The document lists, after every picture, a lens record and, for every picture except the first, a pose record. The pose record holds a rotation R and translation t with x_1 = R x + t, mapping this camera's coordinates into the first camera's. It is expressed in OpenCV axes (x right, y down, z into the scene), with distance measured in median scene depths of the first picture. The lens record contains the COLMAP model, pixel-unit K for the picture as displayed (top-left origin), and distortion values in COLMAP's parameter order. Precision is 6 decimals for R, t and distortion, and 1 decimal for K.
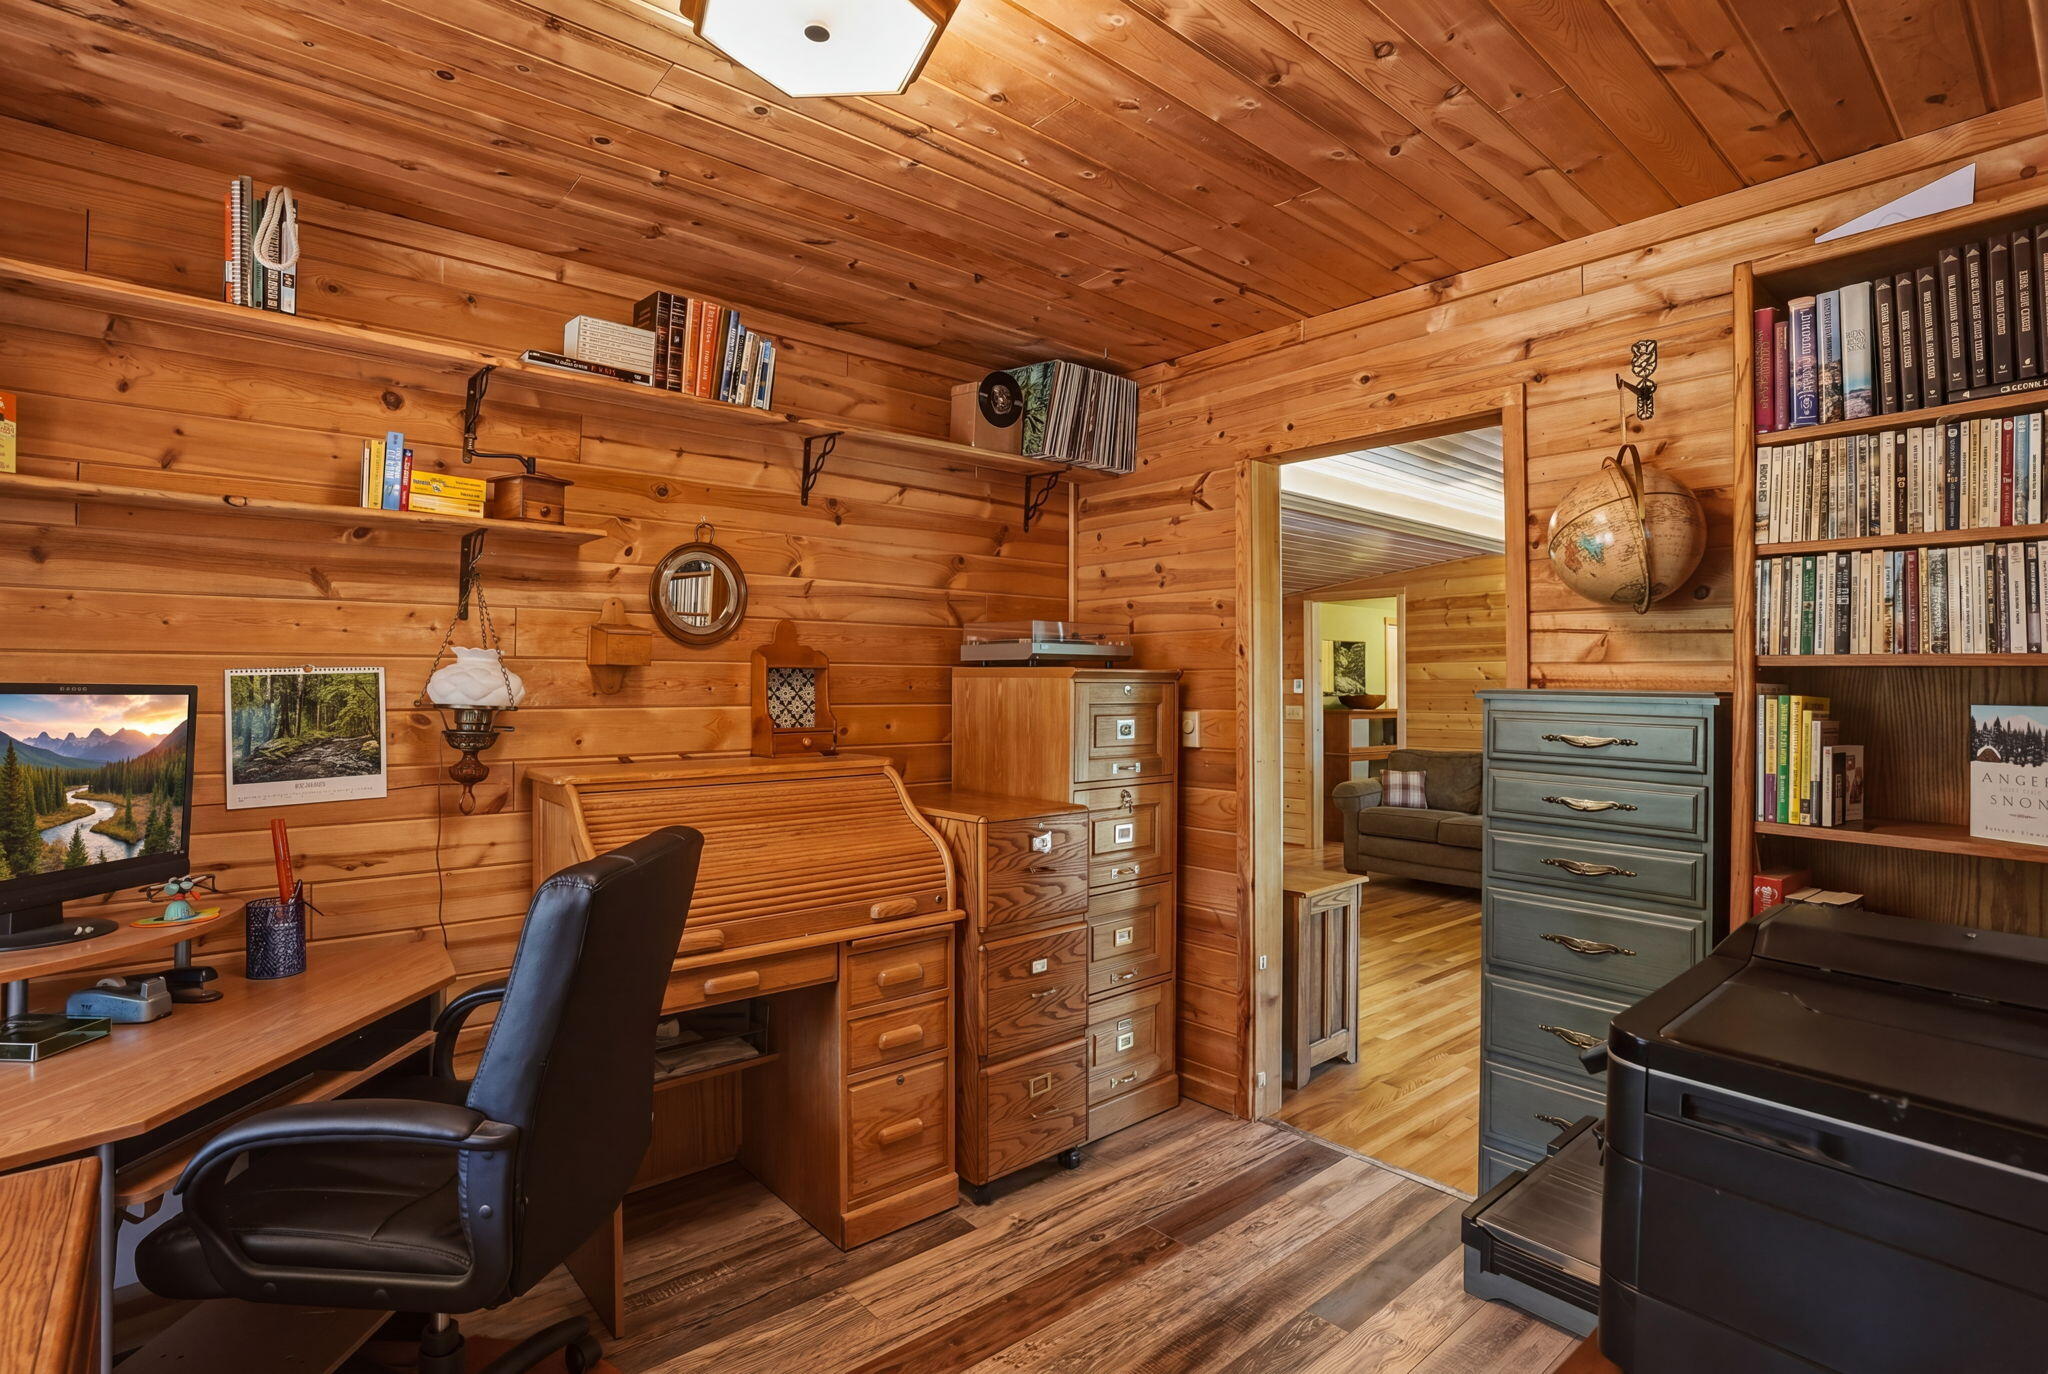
lens RADIAL K [[963.5, 0, 1024.0], [0, 963.5, 687.0], [0, 0, 1]] dist [-0.075771, 0.029817]
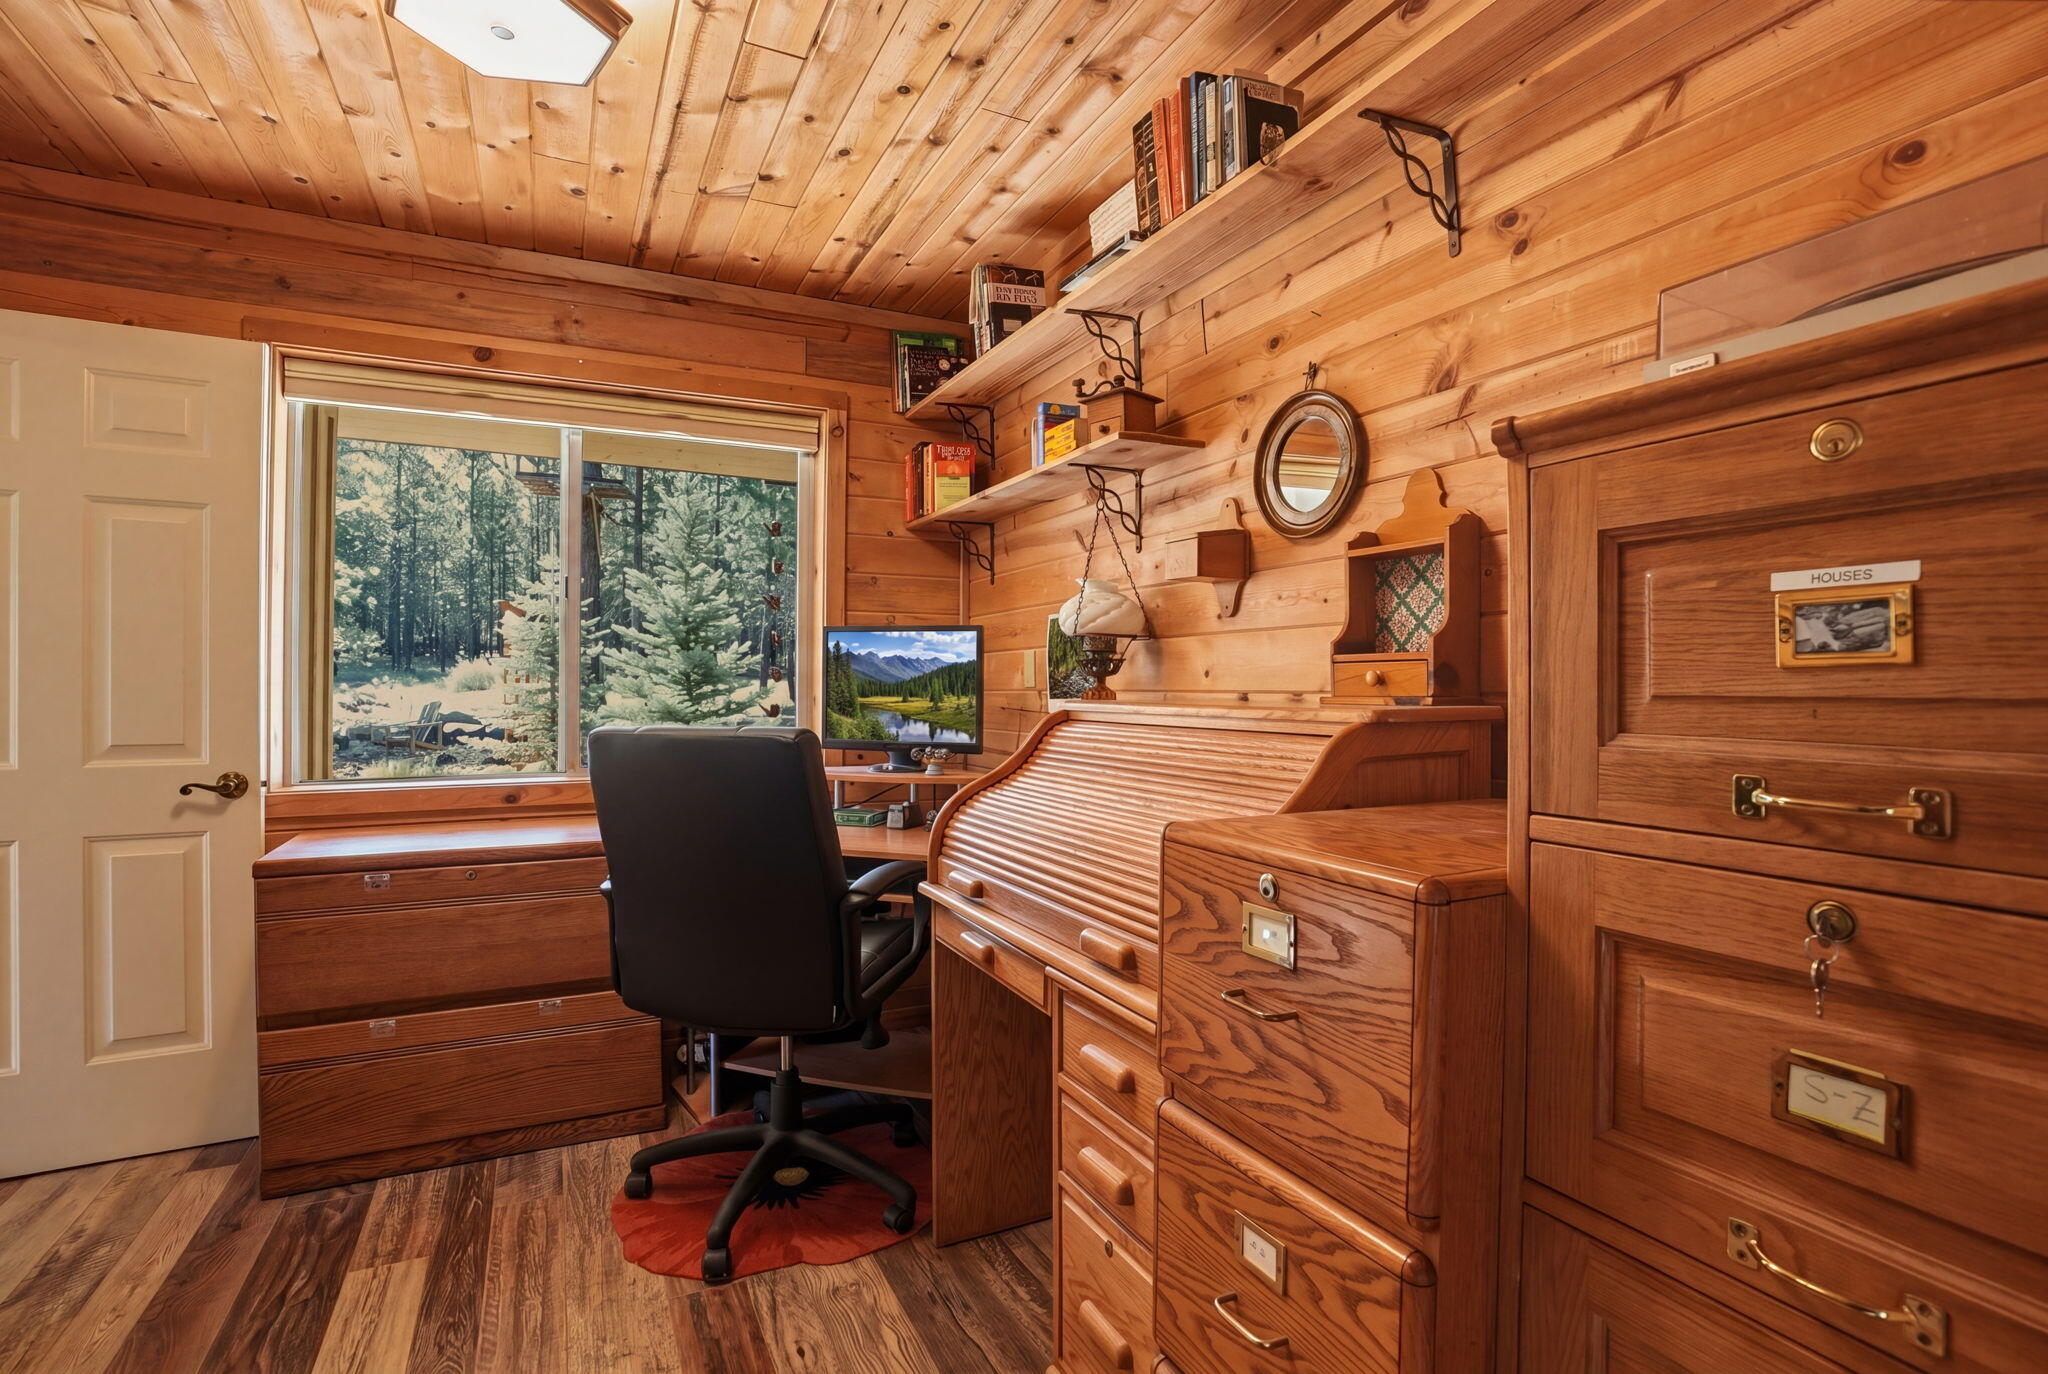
lens RADIAL K [[963.5, 0, 1024.0], [0, 963.5, 687.0], [0, 0, 1]] dist [-0.075771, 0.029817]
pose [[-0.243995, -0.000461, -0.969776, 0.390654], [-0.002978, 0.999996, 0.000273, 0.065668], [0.969772, 0.002955, -0.243995, 0.977189]]
